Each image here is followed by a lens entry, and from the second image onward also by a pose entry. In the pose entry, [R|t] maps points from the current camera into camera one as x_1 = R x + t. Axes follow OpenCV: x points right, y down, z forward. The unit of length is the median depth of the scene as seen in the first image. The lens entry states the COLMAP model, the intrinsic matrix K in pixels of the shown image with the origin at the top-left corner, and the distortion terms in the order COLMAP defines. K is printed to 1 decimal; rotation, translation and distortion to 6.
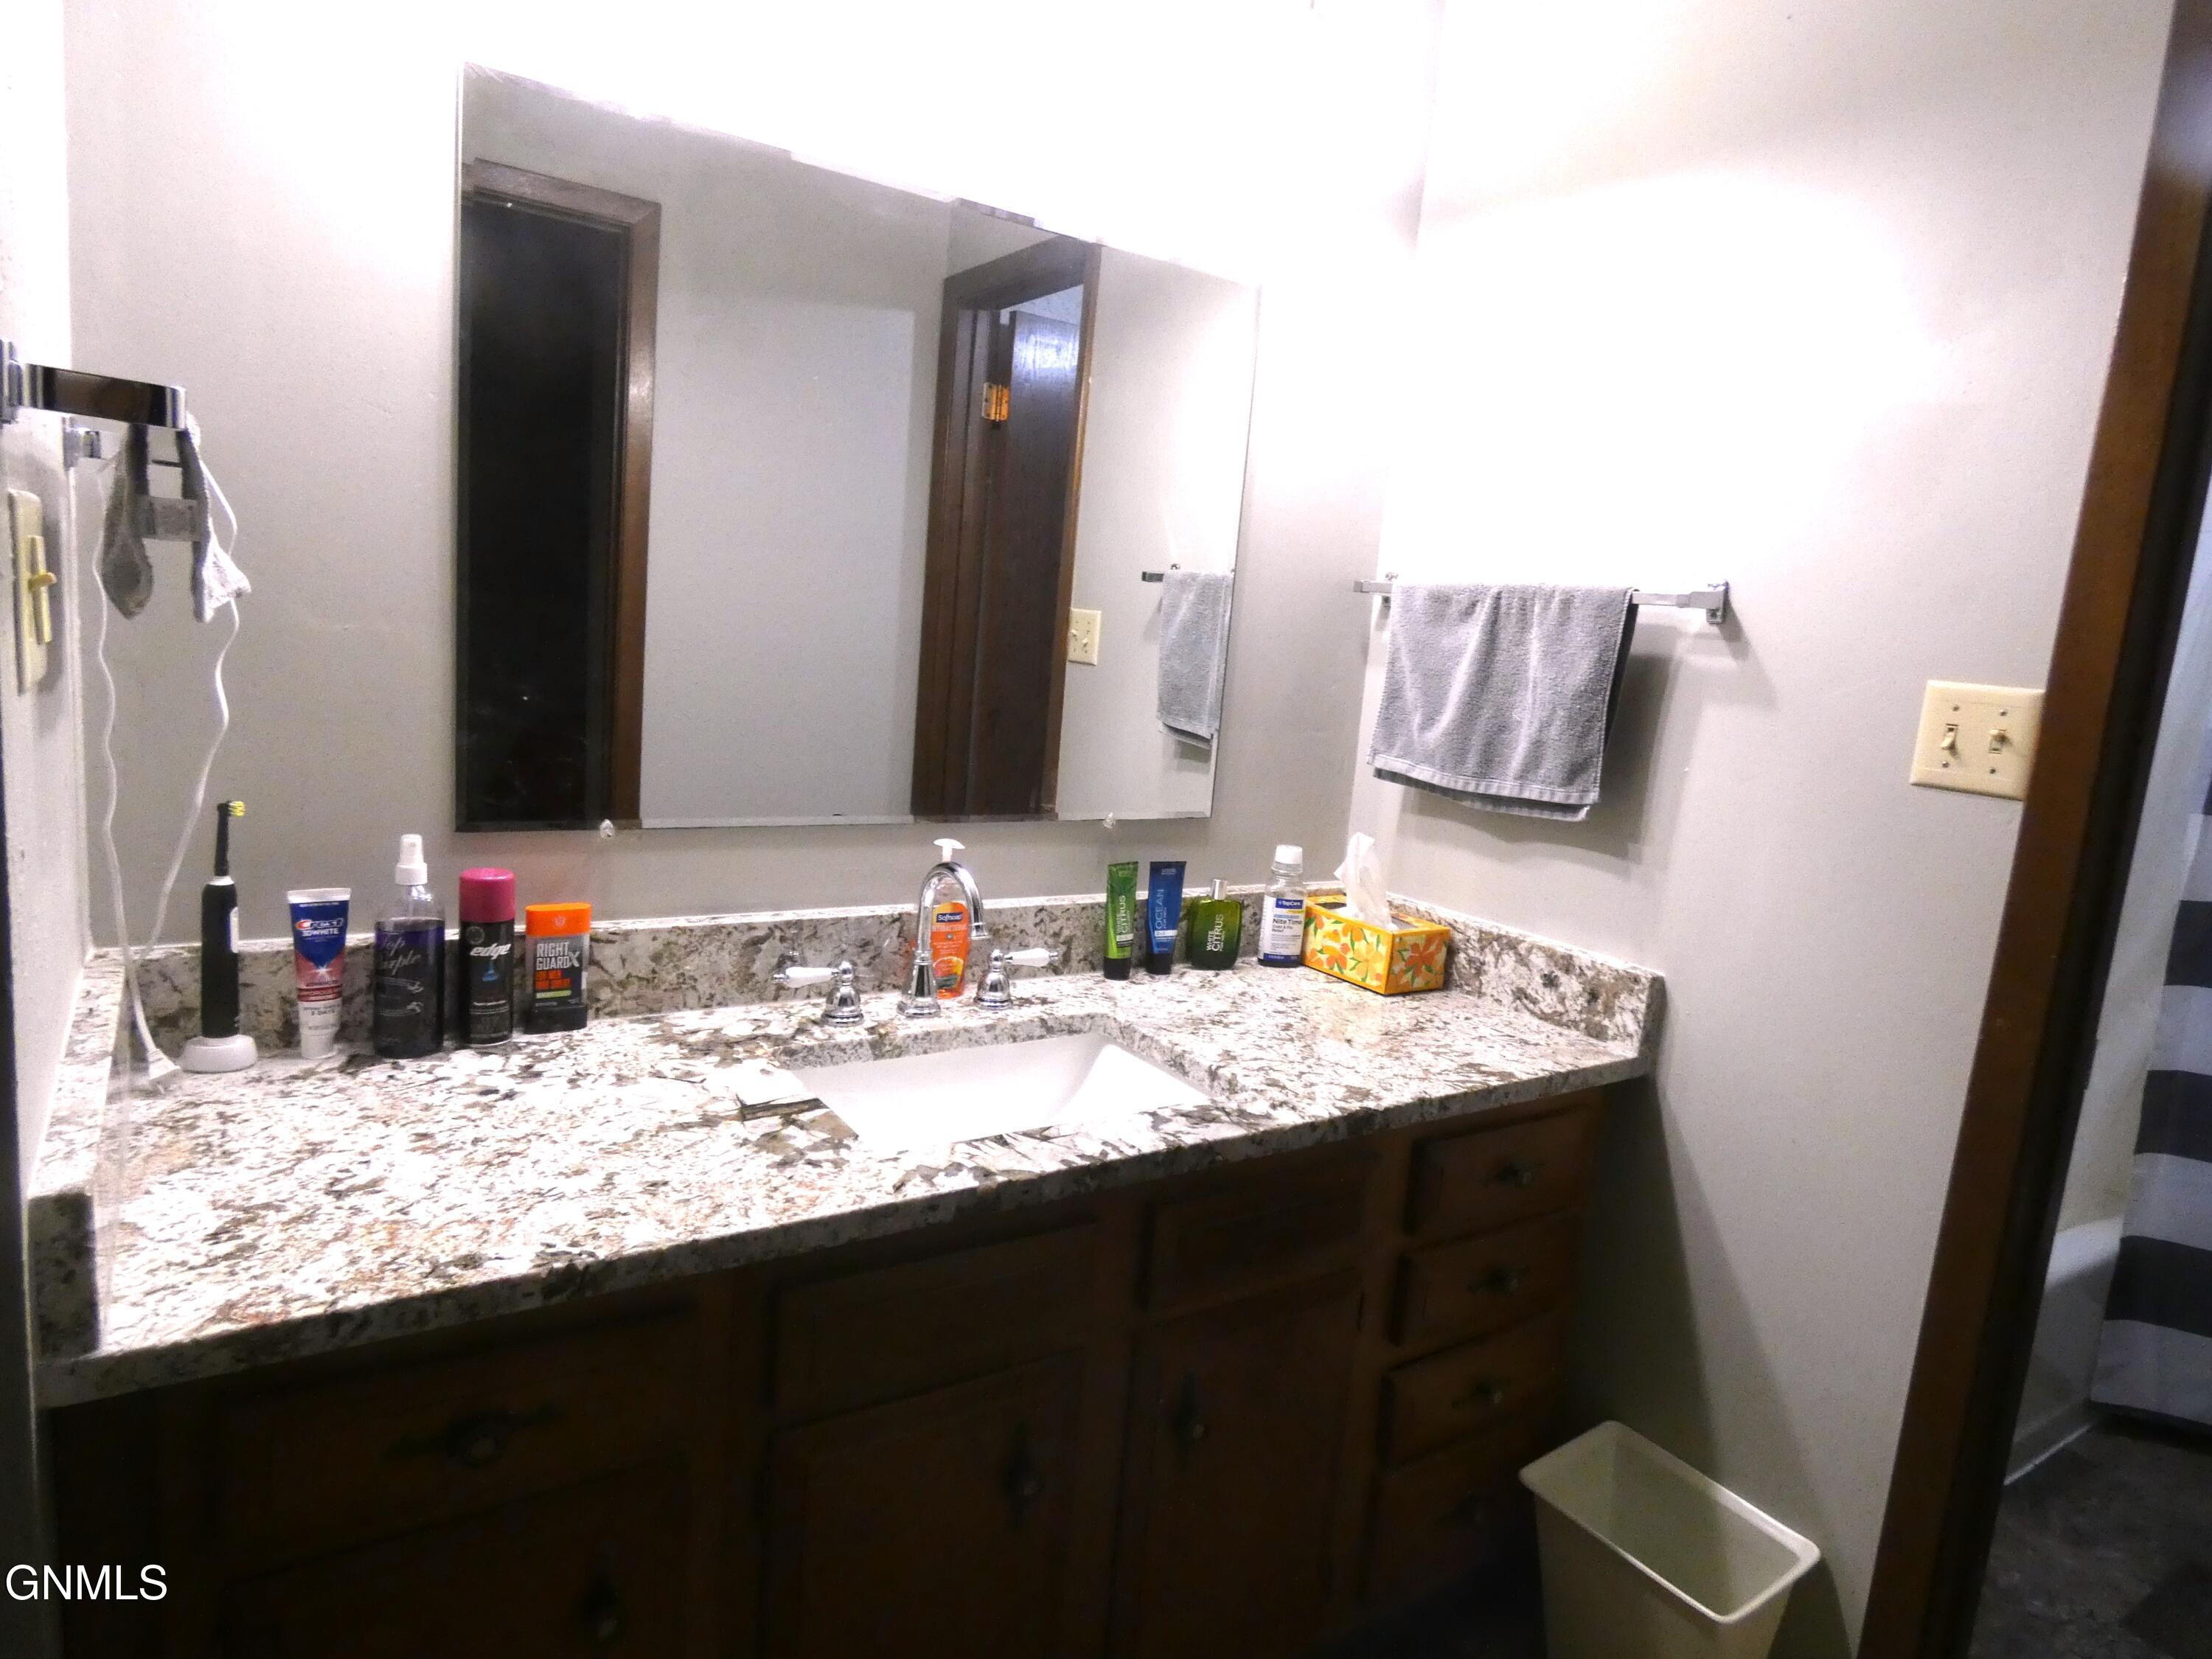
lens RADIAL K [[1319.2, 0, 1113.1], [0, 1319.2, 836.4], [0, 0, 1]] dist [0.000490, -0.008292]
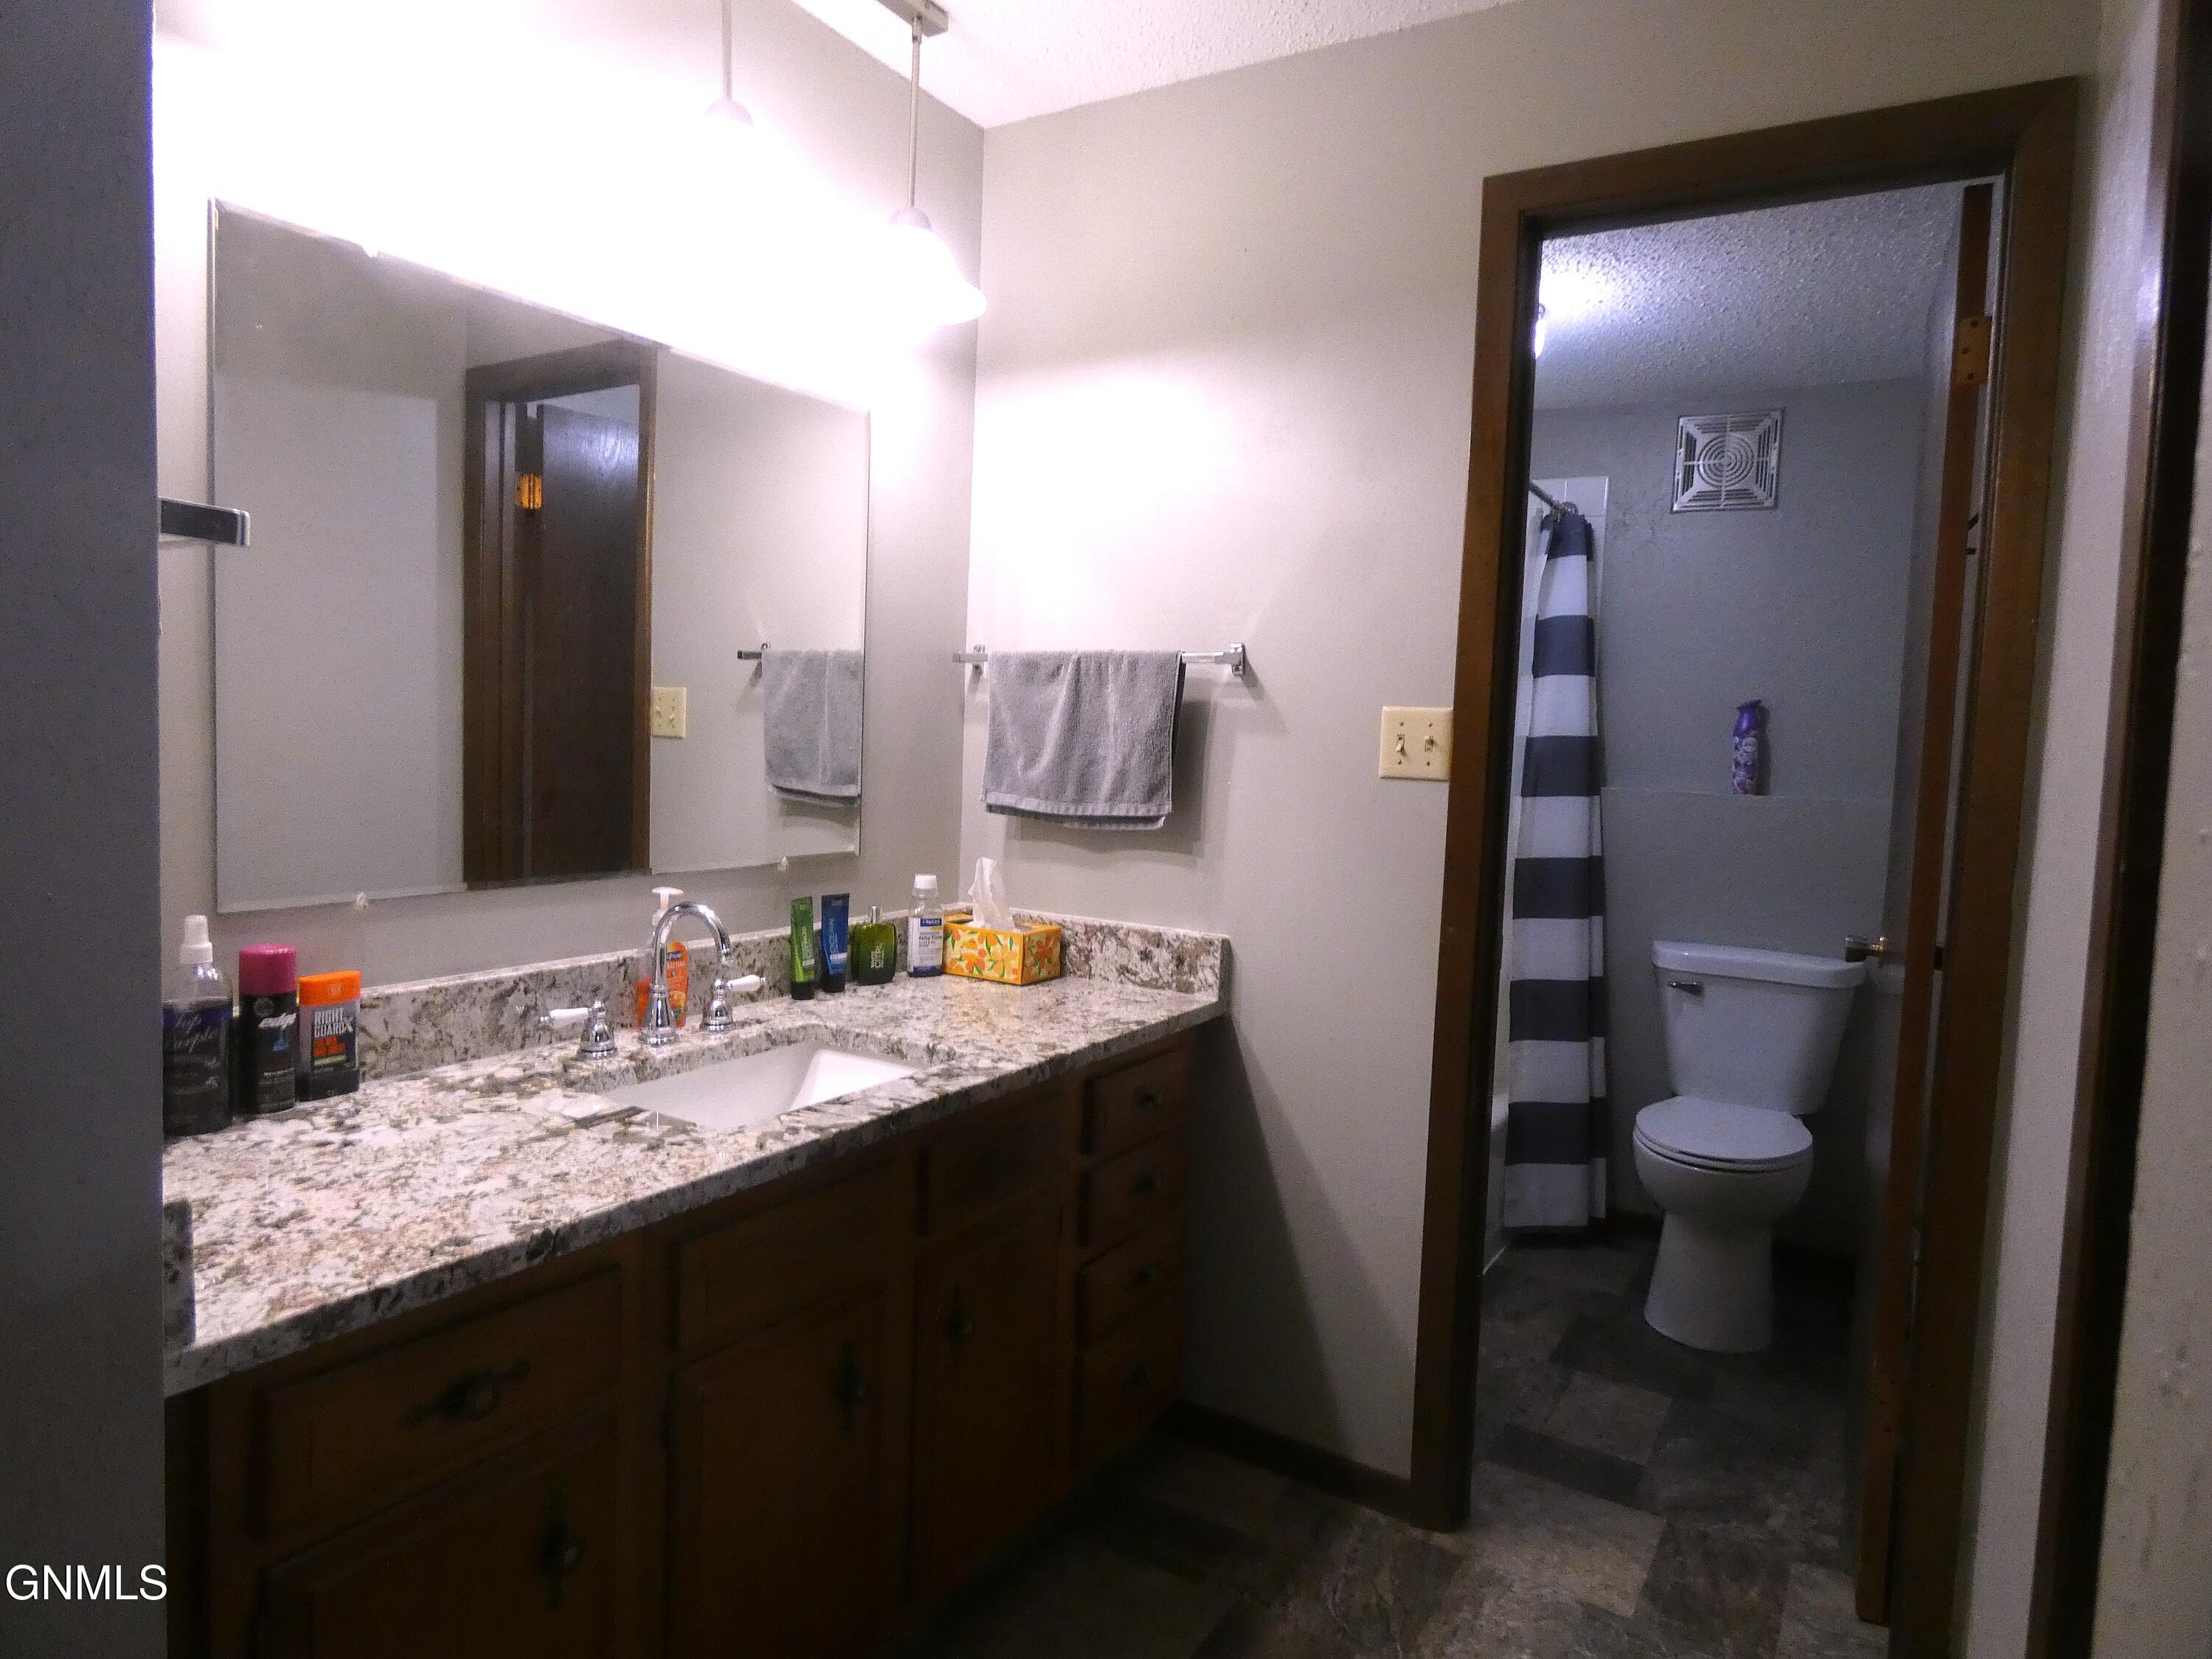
lens RADIAL K [[1319.2, 0, 1117.0], [0, 1319.2, 831.4], [0, 0, 1]] dist [0.000490, -0.008292]
pose [[0.908943, -0.081351, 0.408907, -0.256141], [0.105883, 0.993665, -0.037676, 0.042387], [-0.403252, 0.077541, 0.911798, -0.208717]]
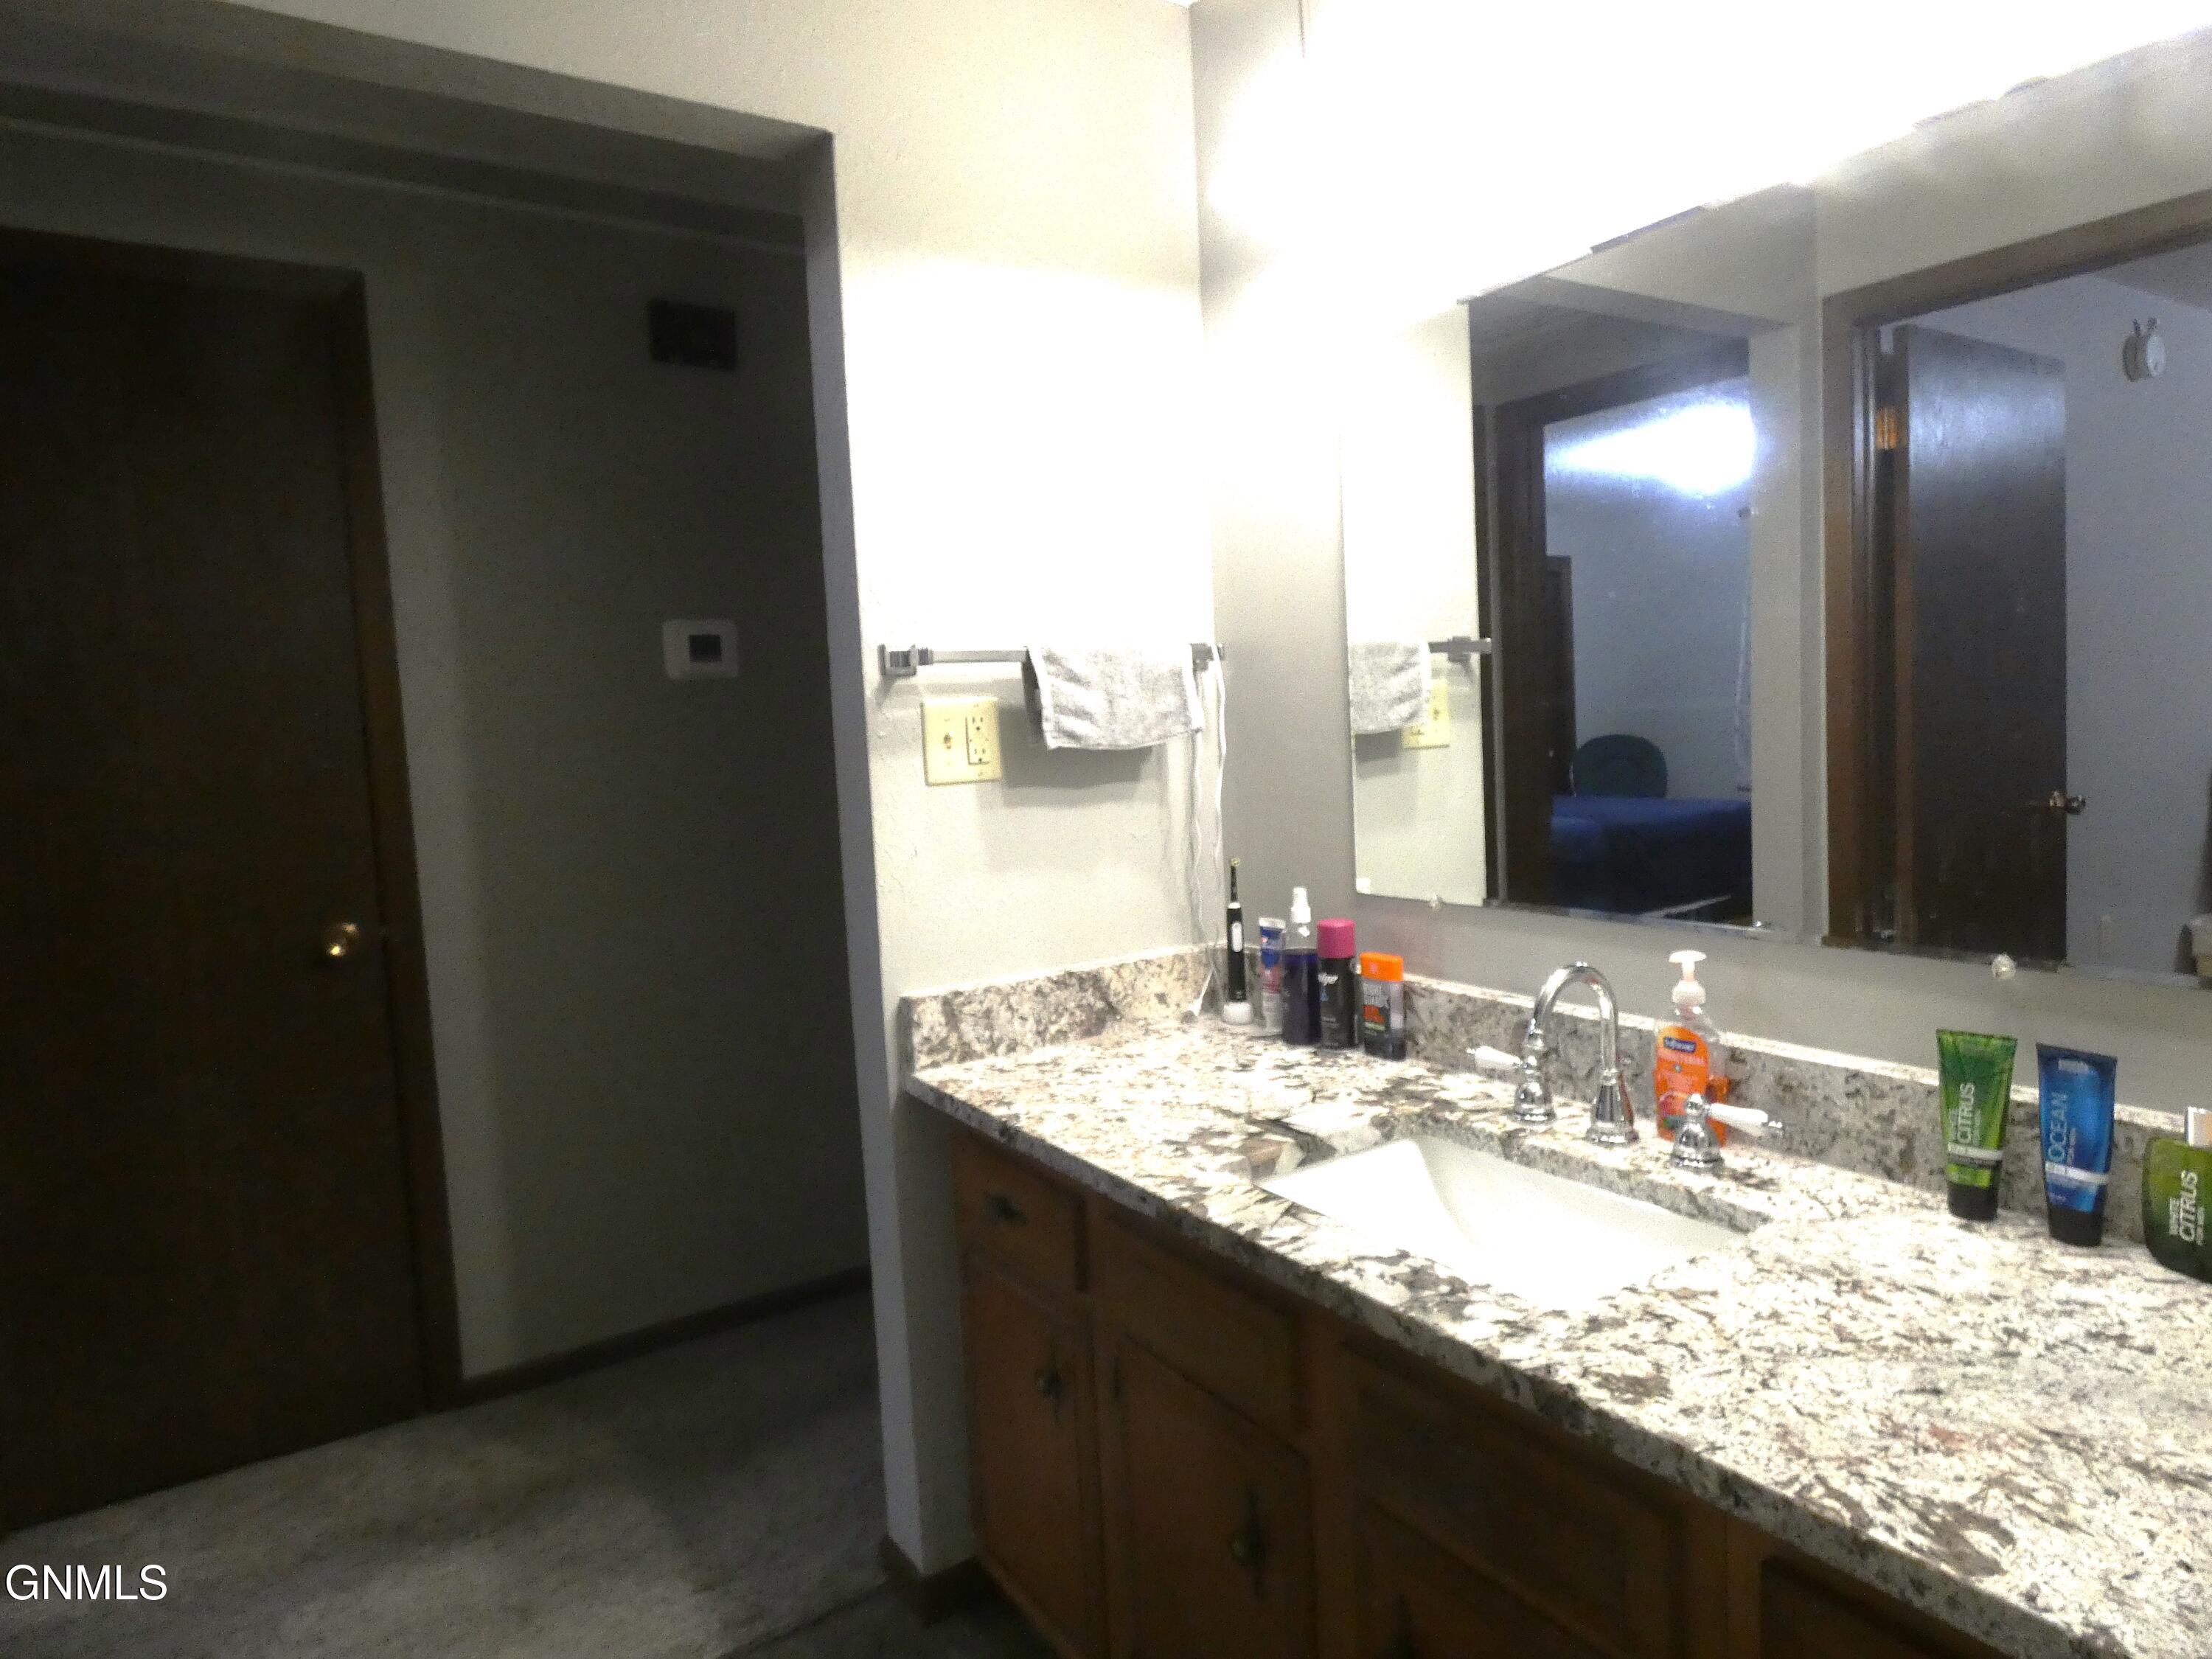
lens RADIAL K [[1319.2, 0, 1108.8], [0, 1319.2, 815.4], [0, 0, 1]] dist [0.000490, -0.008292]
pose [[-0.030828, -0.013664, -0.999431, 0.798763], [-0.115448, 0.993263, -0.010019, -0.035668], [0.992835, 0.115074, -0.032198, 0.728142]]
